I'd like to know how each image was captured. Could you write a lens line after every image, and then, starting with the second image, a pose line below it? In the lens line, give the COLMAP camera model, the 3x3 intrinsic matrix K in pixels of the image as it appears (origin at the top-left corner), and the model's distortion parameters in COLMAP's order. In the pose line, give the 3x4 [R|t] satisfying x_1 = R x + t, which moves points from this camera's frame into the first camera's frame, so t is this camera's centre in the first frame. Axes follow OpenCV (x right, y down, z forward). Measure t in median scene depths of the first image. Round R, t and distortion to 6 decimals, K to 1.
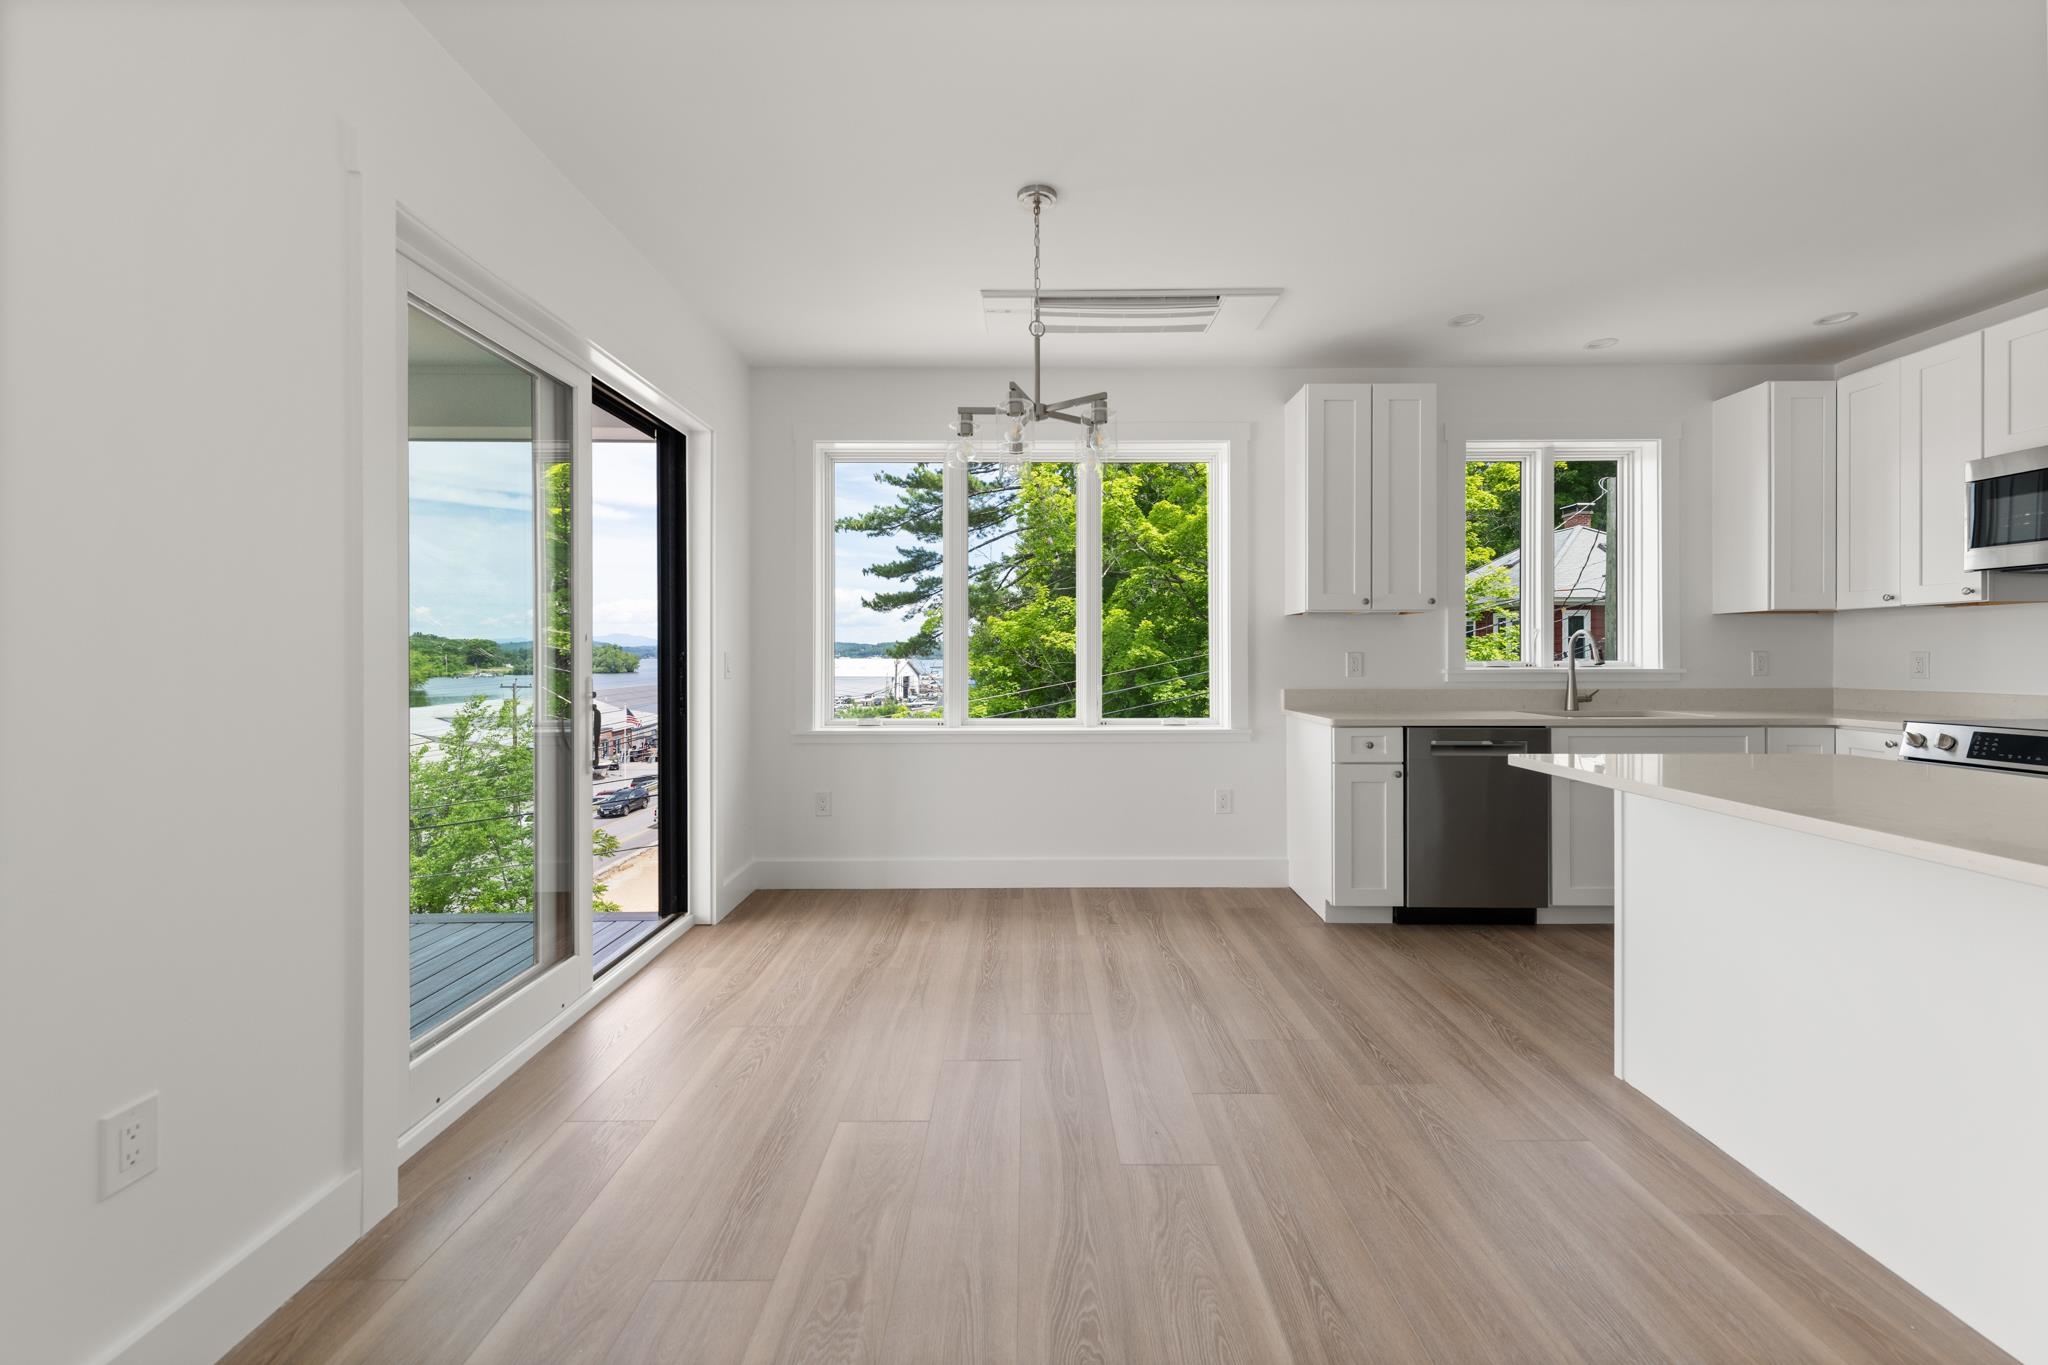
lens RADIAL K [[796.0, 0, 1026.8], [0, 796.0, 658.3], [0, 0, 1]] dist [0.007391, -0.002779]
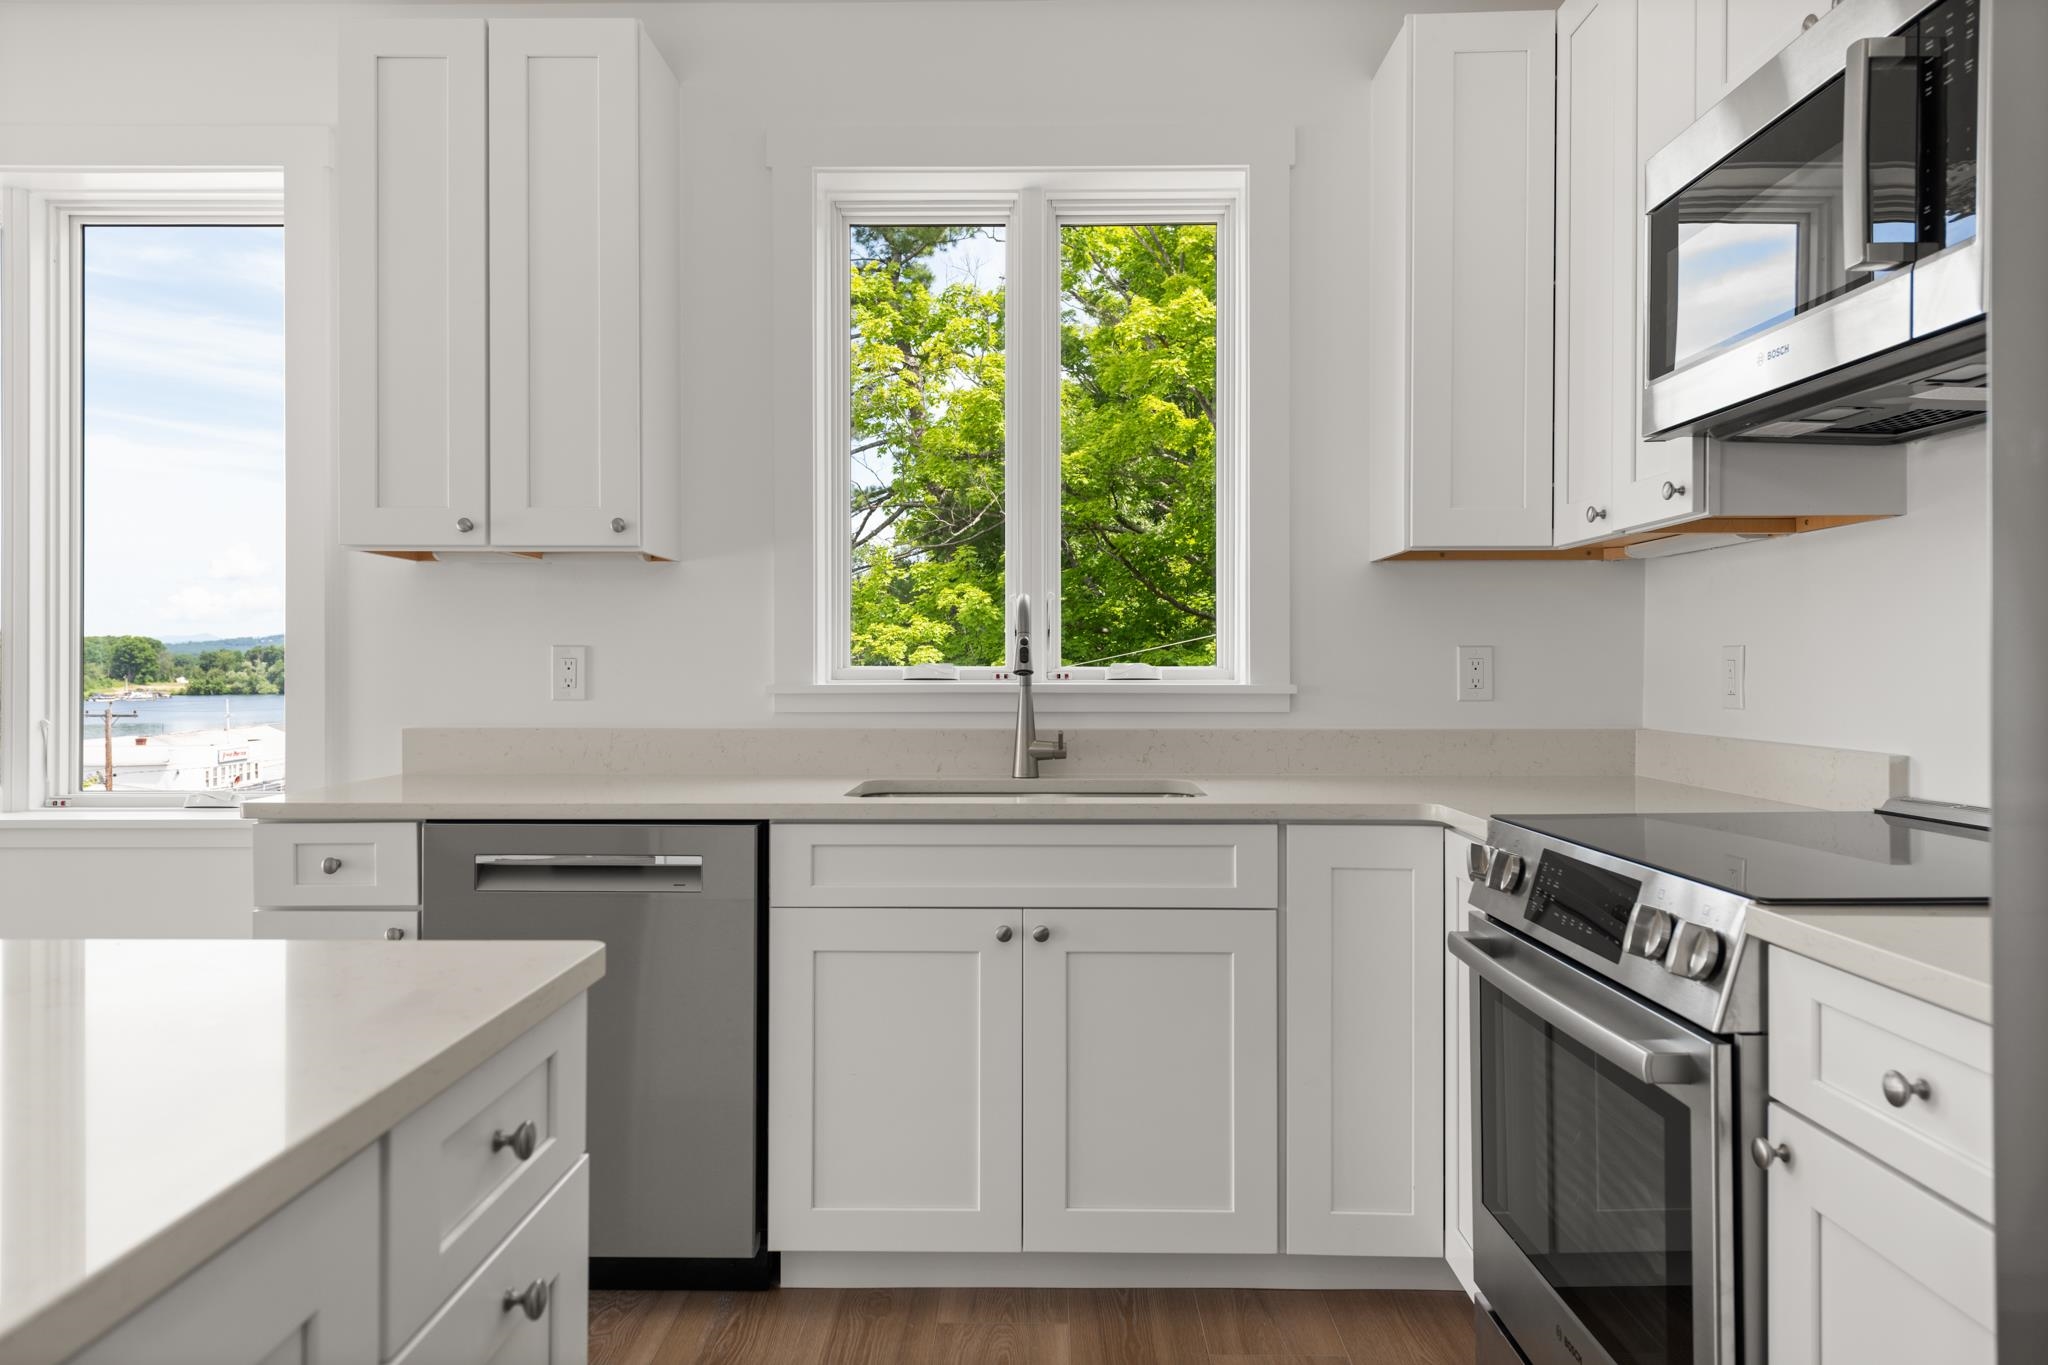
lens RADIAL K [[1340.5, 0, 1044.8], [0, 1340.5, 664.1], [0, 0, 1]] dist [0.030509, -0.000585]
pose [[0.999849, 0.002150, -0.017247, 0.693799], [-0.002226, 0.999988, -0.004377, 0.005282], [0.017237, 0.004415, 0.999842, 0.257221]]
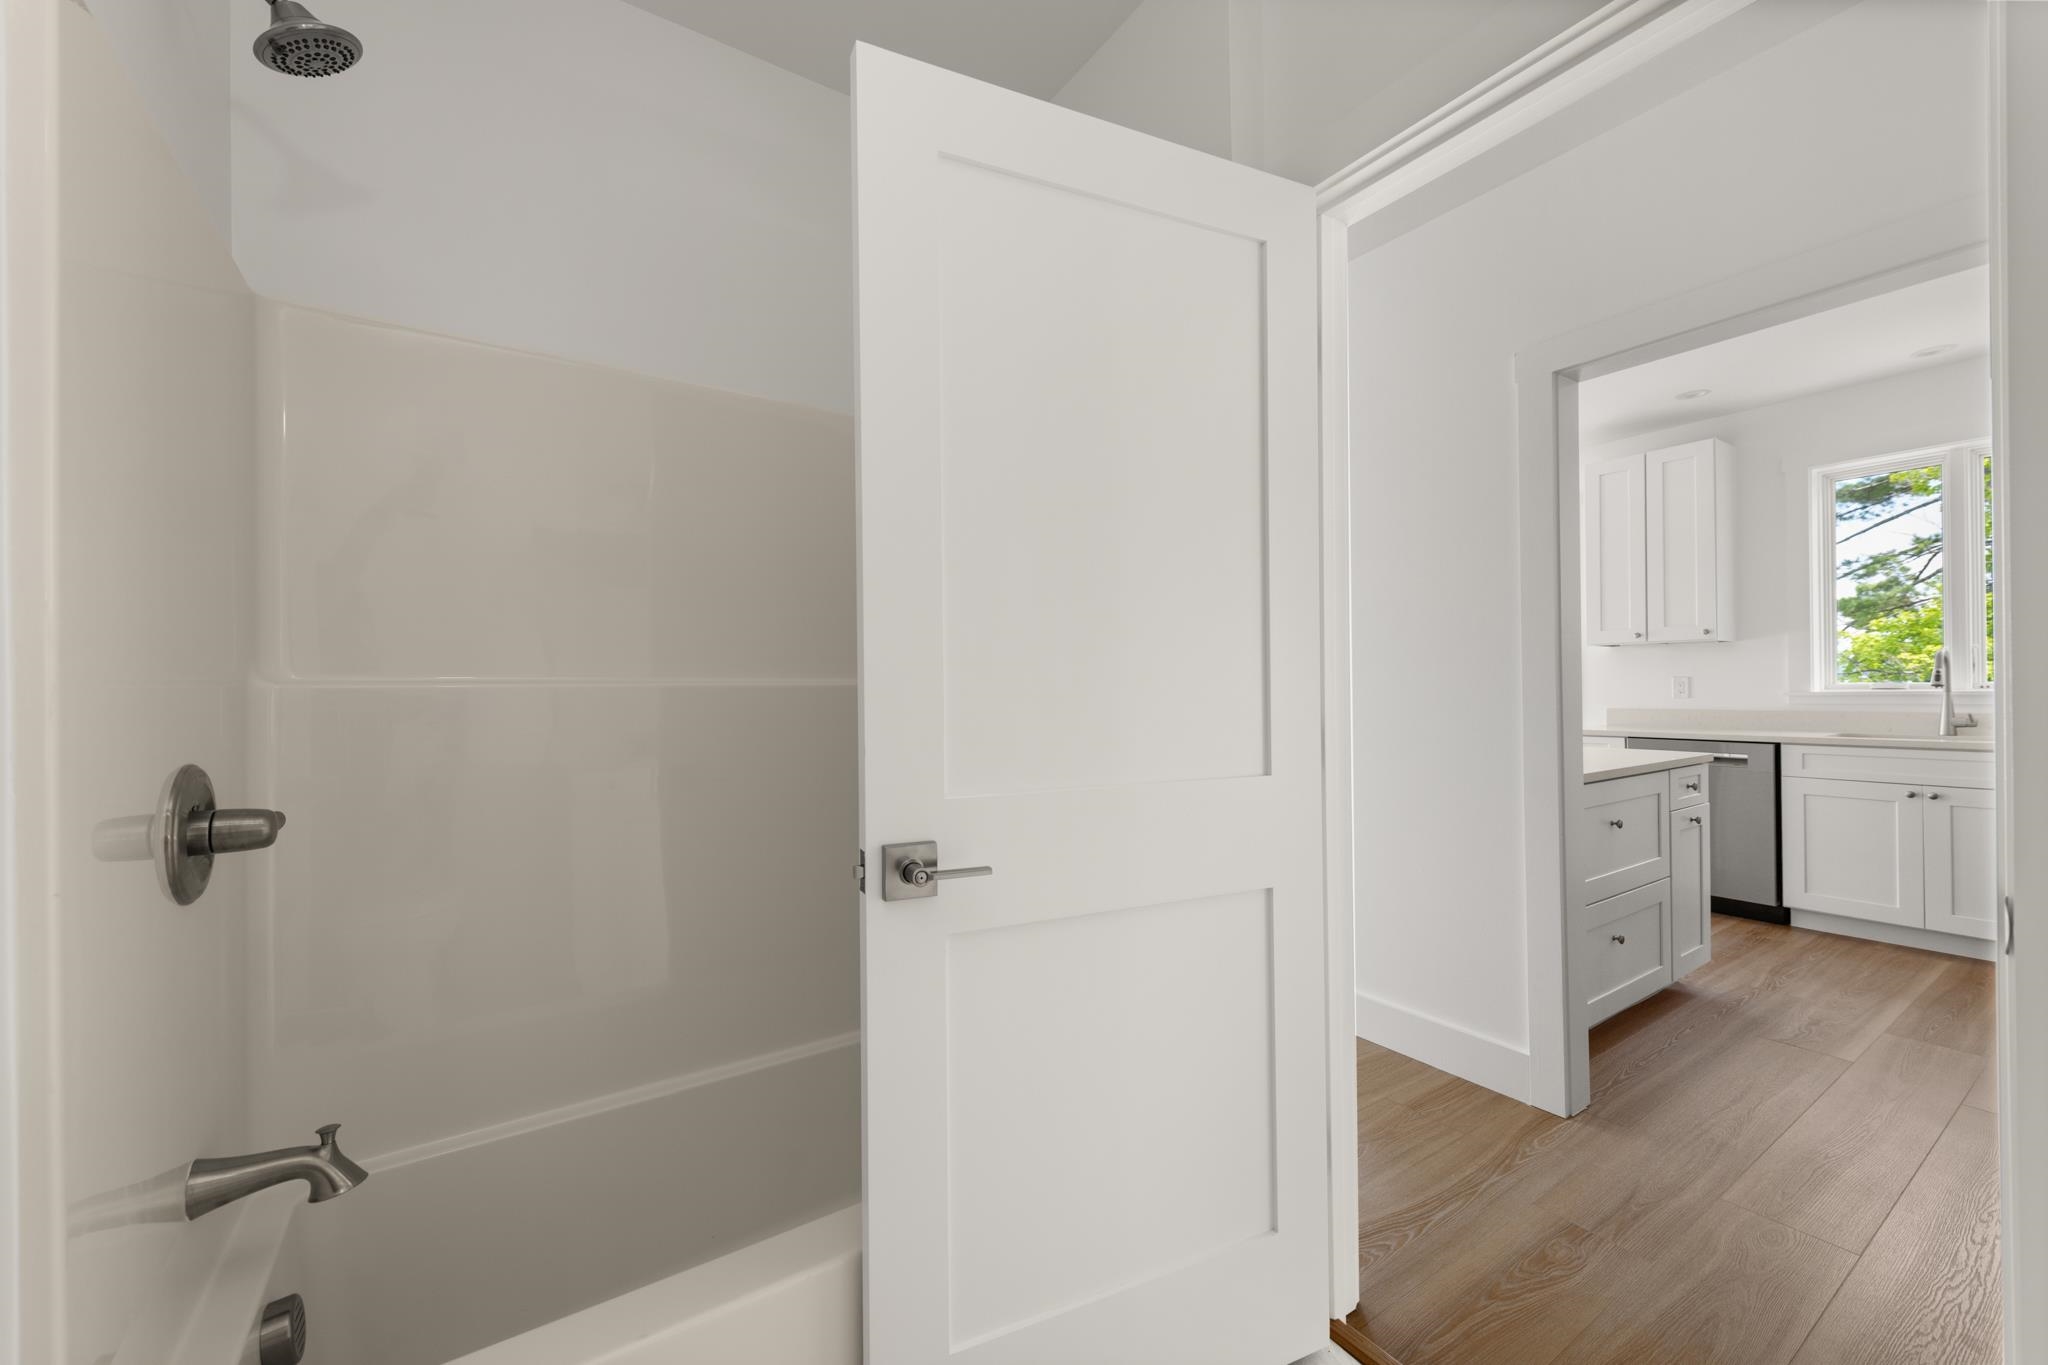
lens RADIAL K [[796.0, 0, 1030.6], [0, 796.0, 688.6], [0, 0, 1]] dist [0.007391, -0.002779]
pose [[0.533777, -0.004107, -0.845615, 0.884945], [0.008930, 0.999960, 0.000780, 0.000170], [0.845578, -0.007968, 0.533792, -0.391594]]
